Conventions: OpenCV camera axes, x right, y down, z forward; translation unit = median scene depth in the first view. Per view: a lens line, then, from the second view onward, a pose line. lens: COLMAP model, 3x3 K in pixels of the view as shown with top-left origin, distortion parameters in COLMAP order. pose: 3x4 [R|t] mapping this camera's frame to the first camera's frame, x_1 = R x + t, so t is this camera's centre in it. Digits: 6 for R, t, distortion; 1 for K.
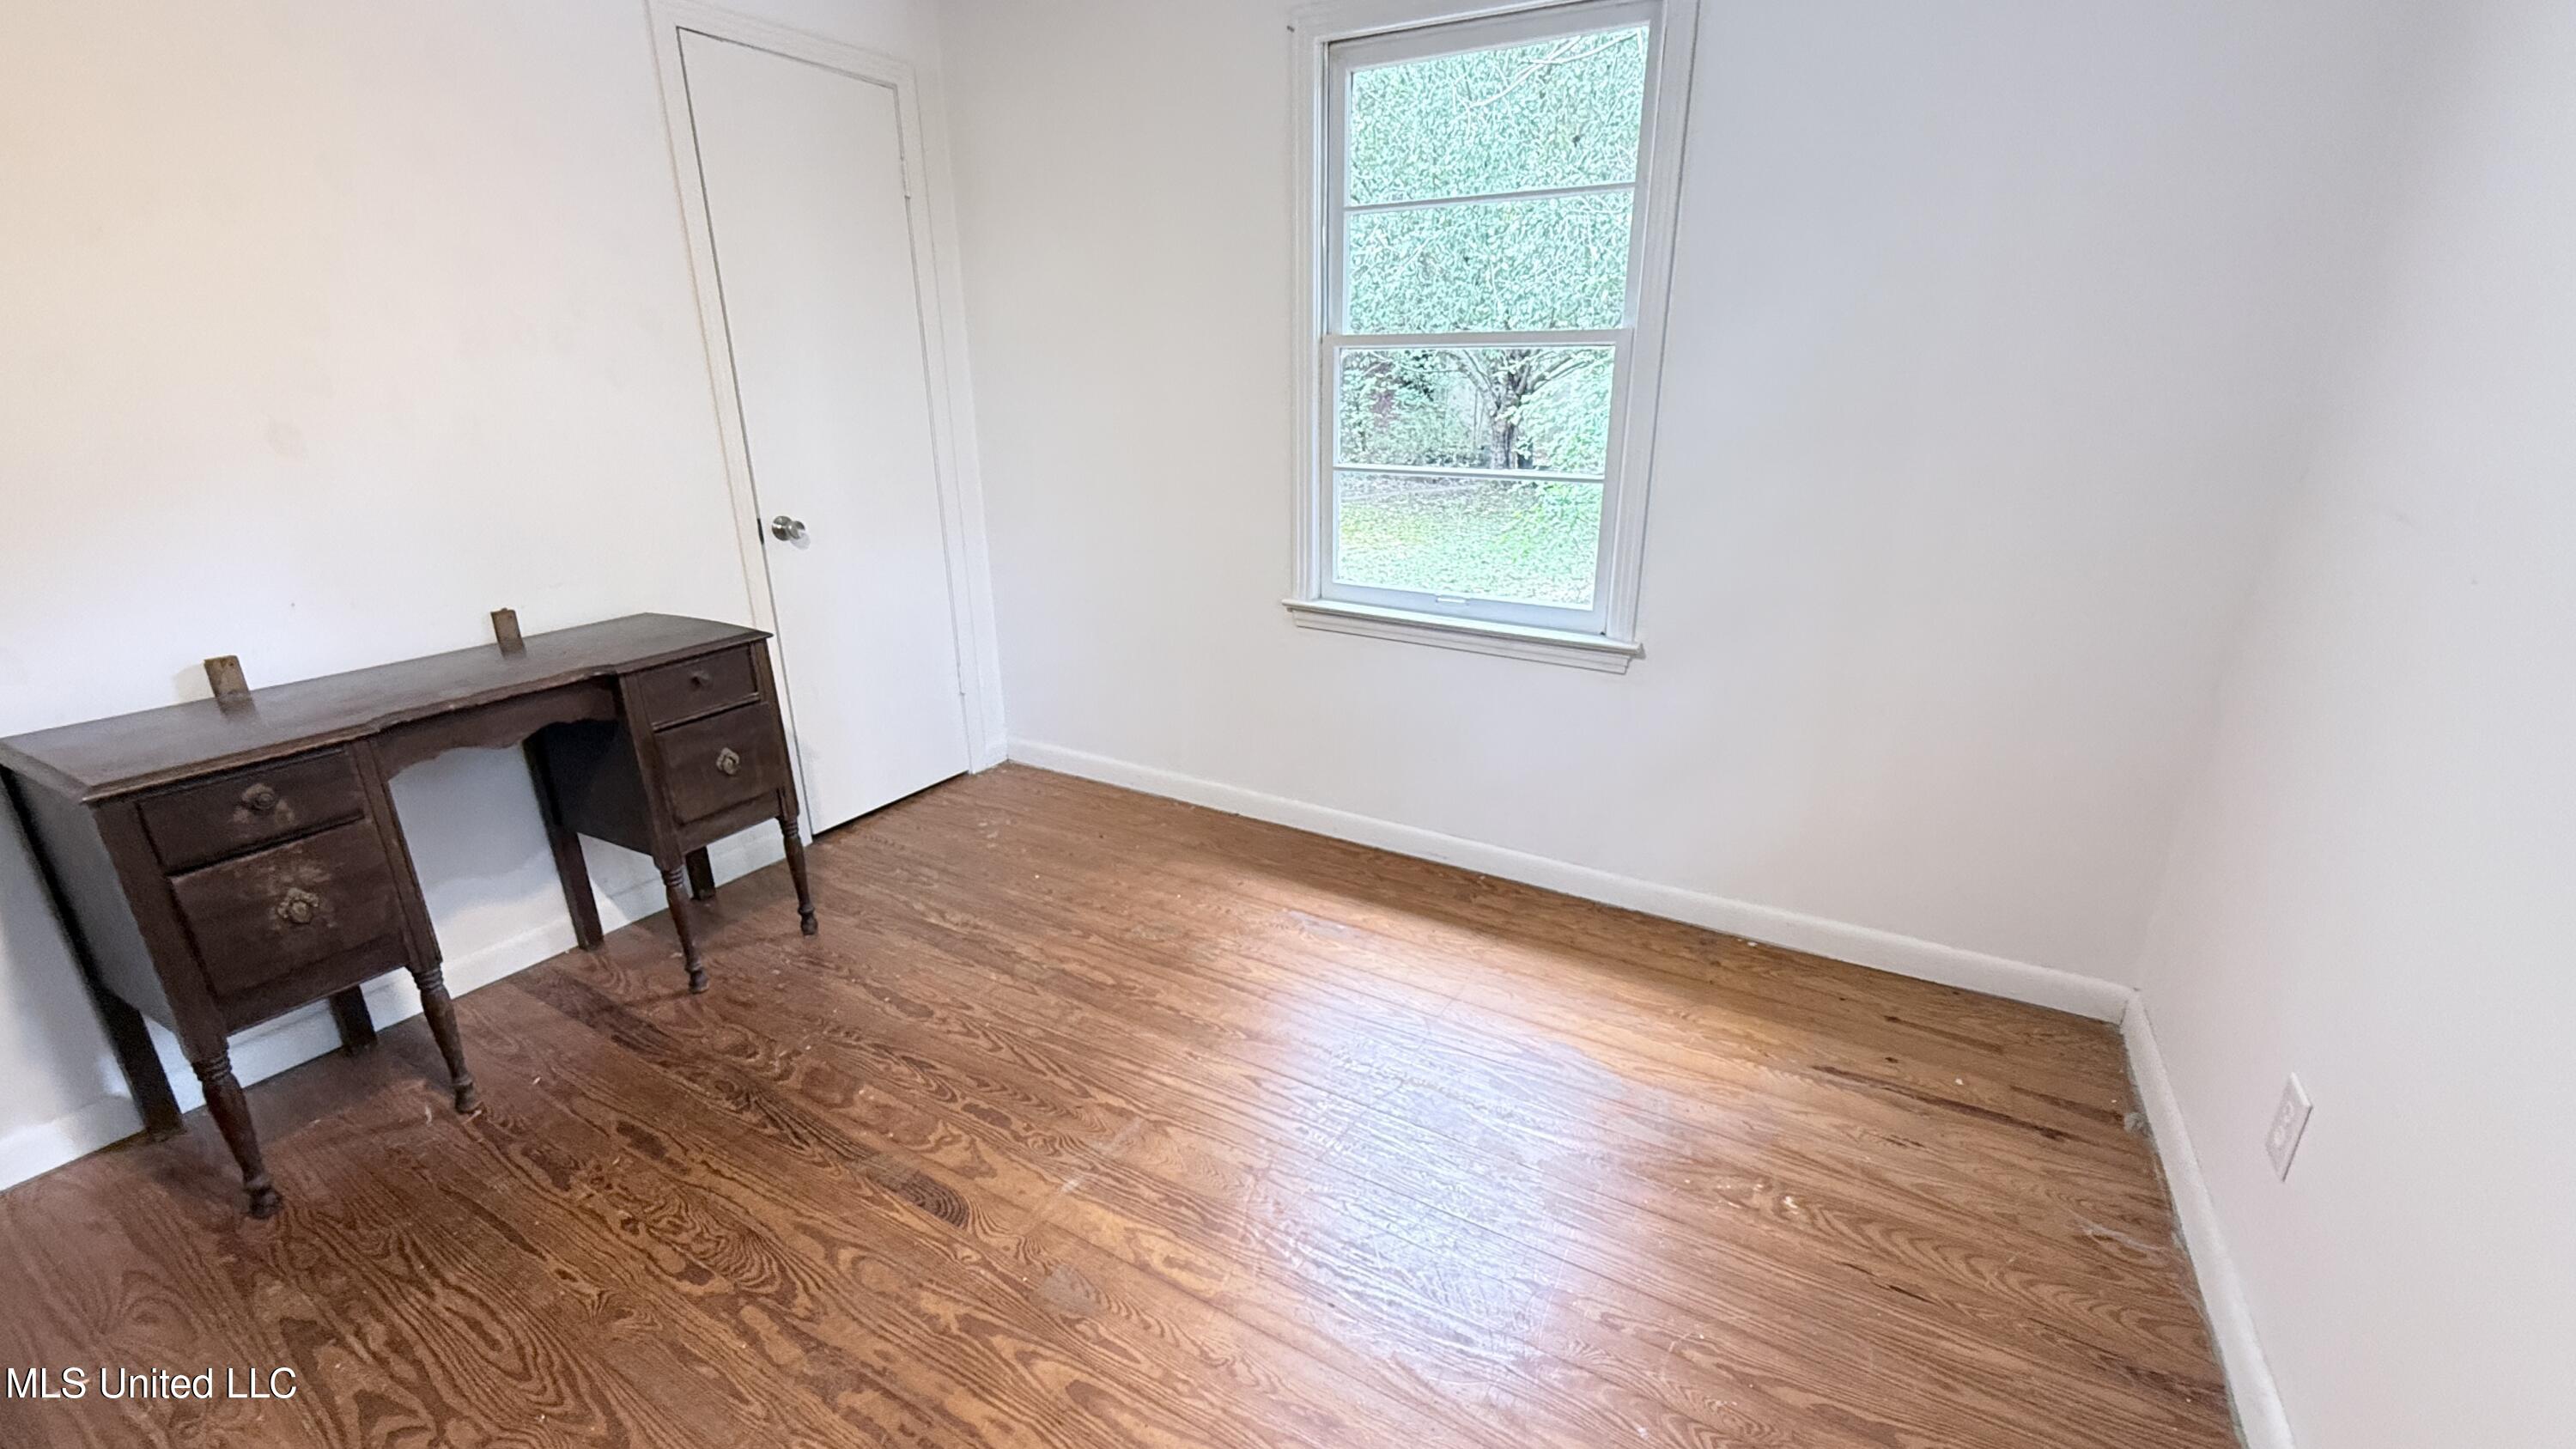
lens RADIAL K [[1064.2, 0, 1287.4], [0, 1064.2, 726.8], [0, 0, 1]] dist [0.003172, 0.000403]
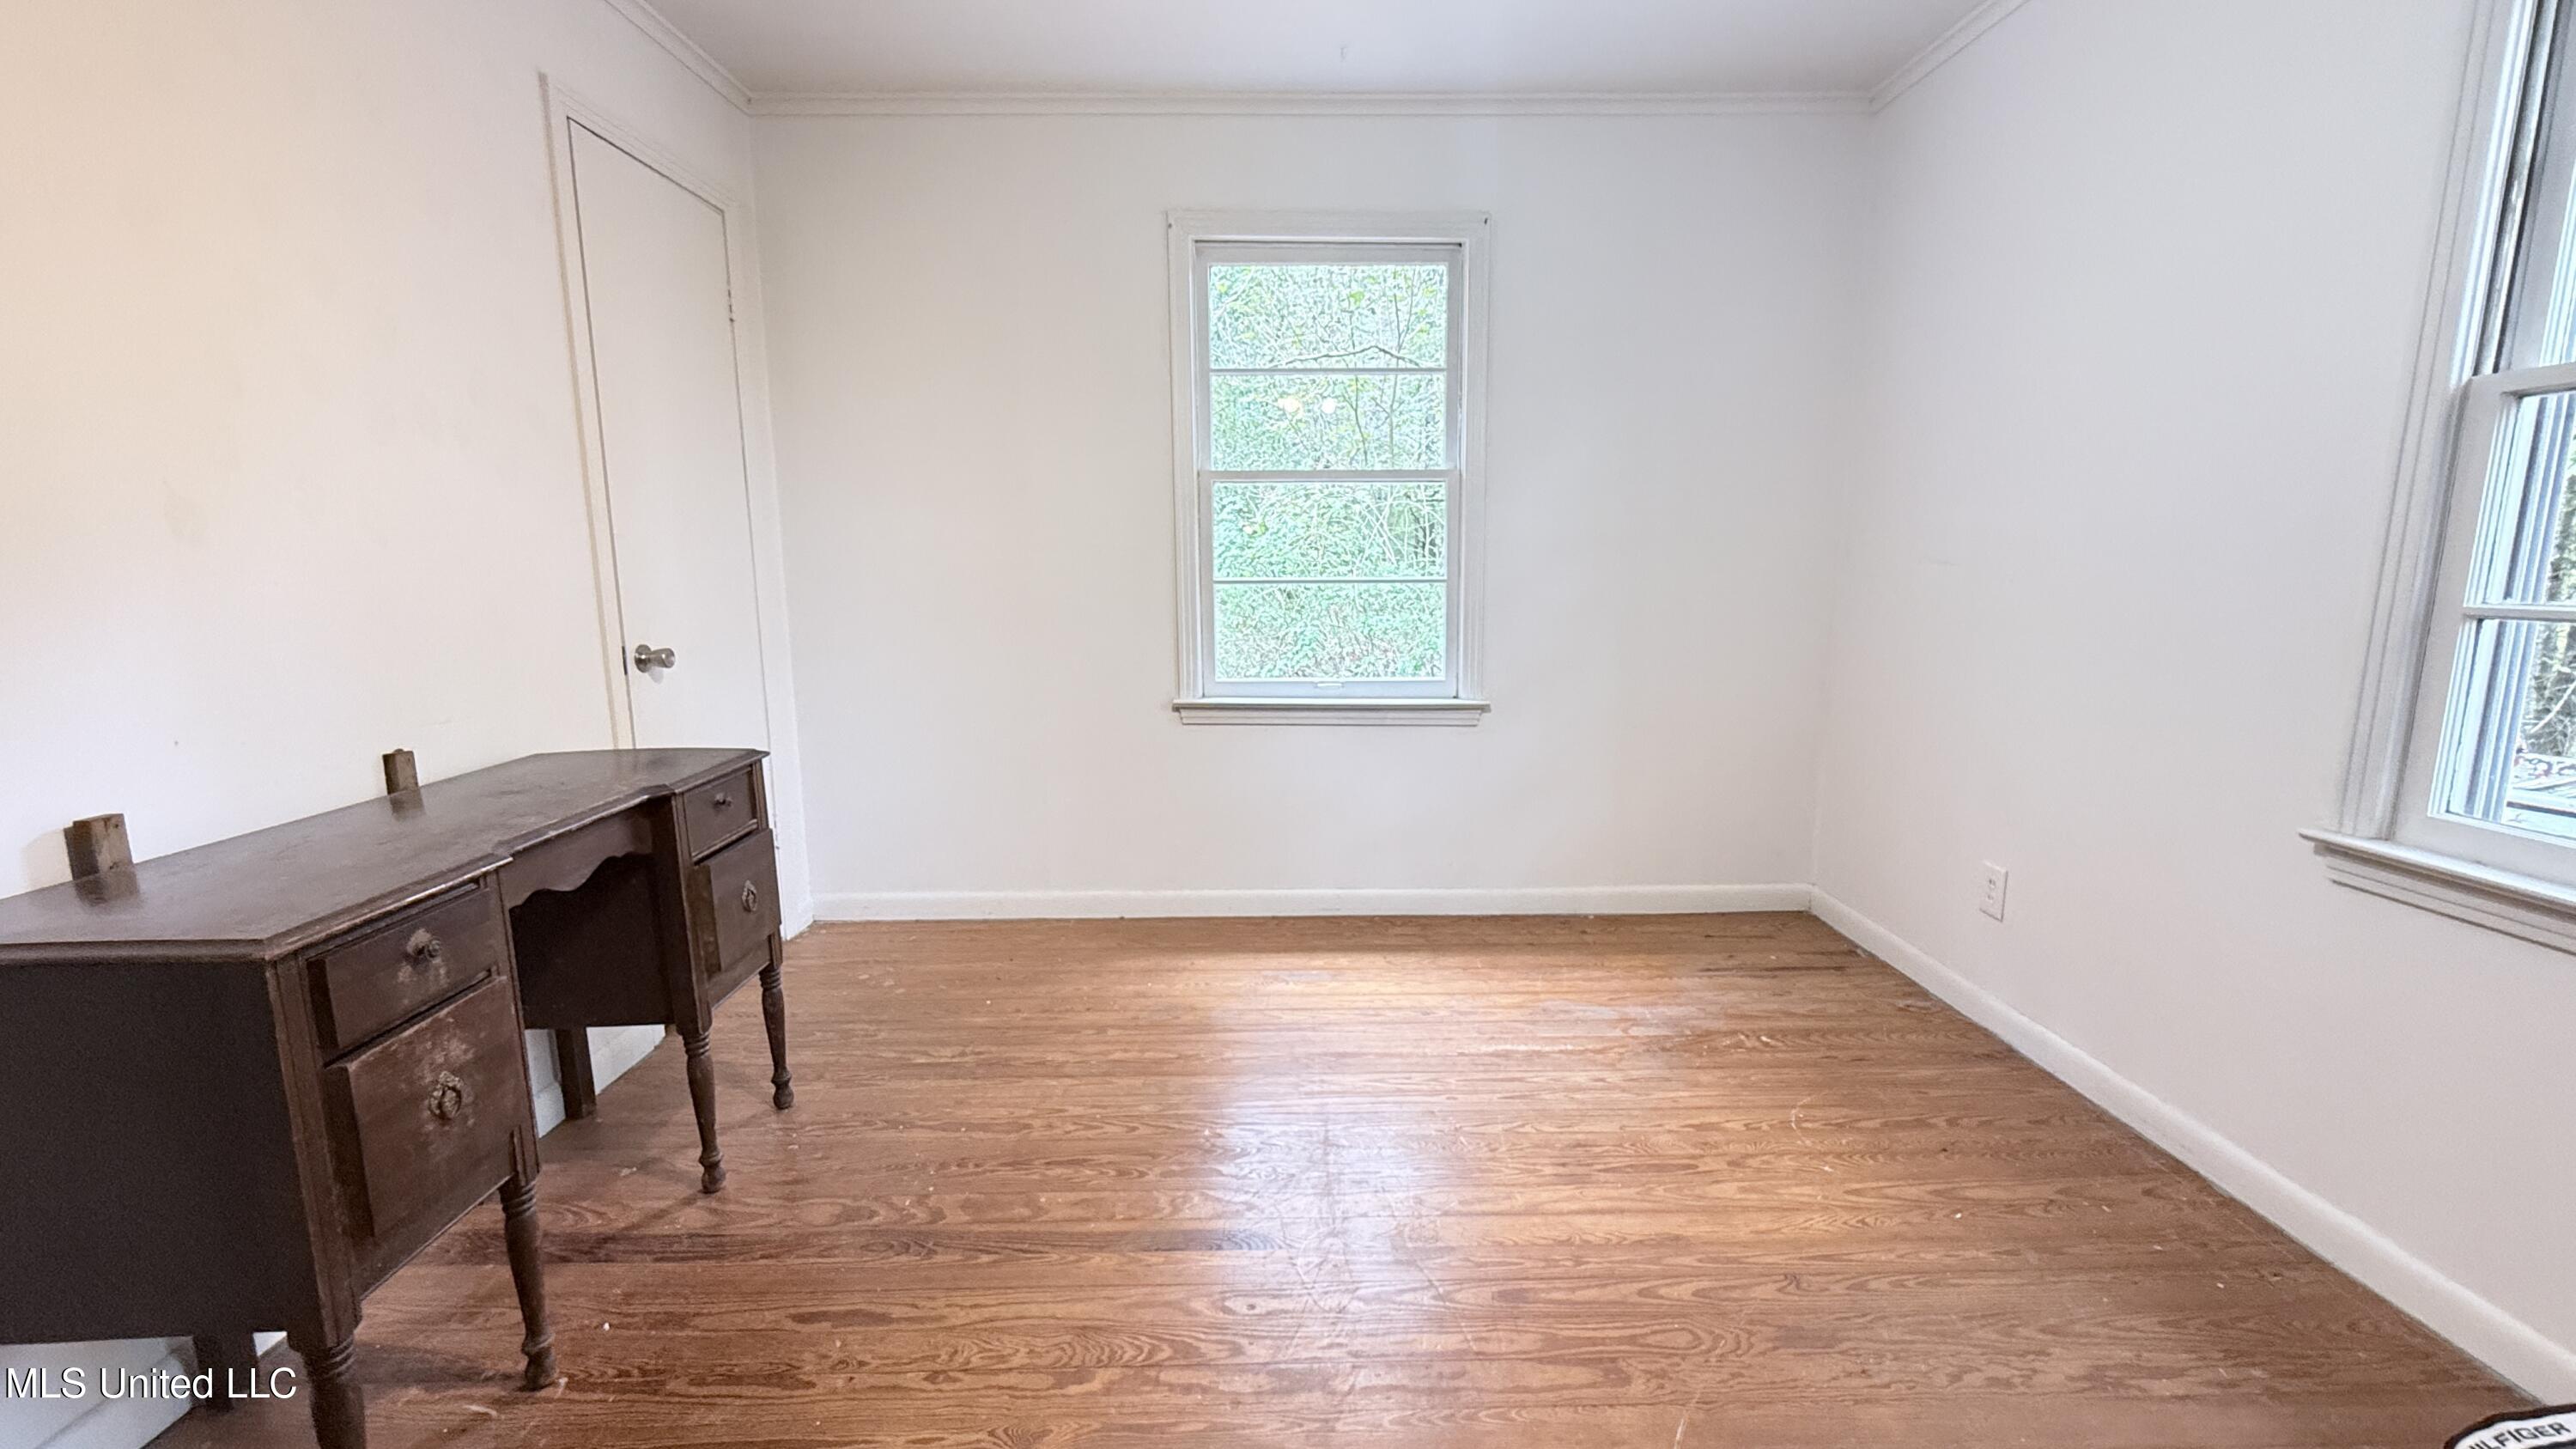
lens RADIAL K [[1064.2, 0, 1313.5], [0, 1064.2, 718.6], [0, 0, 1]] dist [0.003172, 0.000403]
pose [[0.849318, -0.080051, 0.521776, -0.585283], [0.170436, 0.977082, -0.127522, 0.081069], [-0.499610, 0.197236, 0.843498, 0.009004]]
